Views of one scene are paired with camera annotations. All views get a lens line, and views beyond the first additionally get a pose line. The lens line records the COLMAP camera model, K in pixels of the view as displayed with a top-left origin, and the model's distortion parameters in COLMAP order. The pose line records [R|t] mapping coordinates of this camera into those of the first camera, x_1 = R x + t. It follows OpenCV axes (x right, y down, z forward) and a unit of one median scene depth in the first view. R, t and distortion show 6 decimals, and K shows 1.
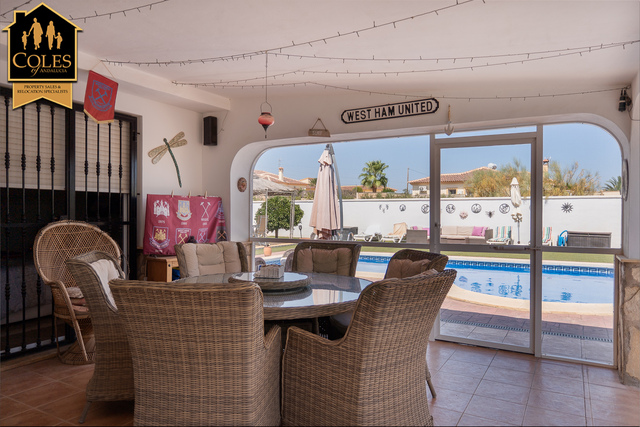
lens RADIAL K [[468.1, 0, 319.8], [0, 468.1, 214.5], [0, 0, 1]] dist [-0.006557, -0.000210]
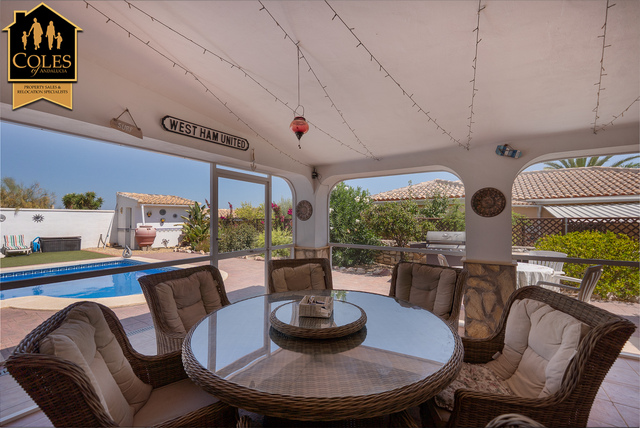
lens RADIAL K [[272.5, 0, 320.7], [0, 272.5, 217.7], [0, 0, 1]] dist [0.000602, 0.000138]
pose [[0.053847, 0.008779, 0.998511, -0.146167], [0.002228, 0.999958, -0.008911, -0.008382], [-0.998547, 0.002704, 0.053826, 0.227388]]
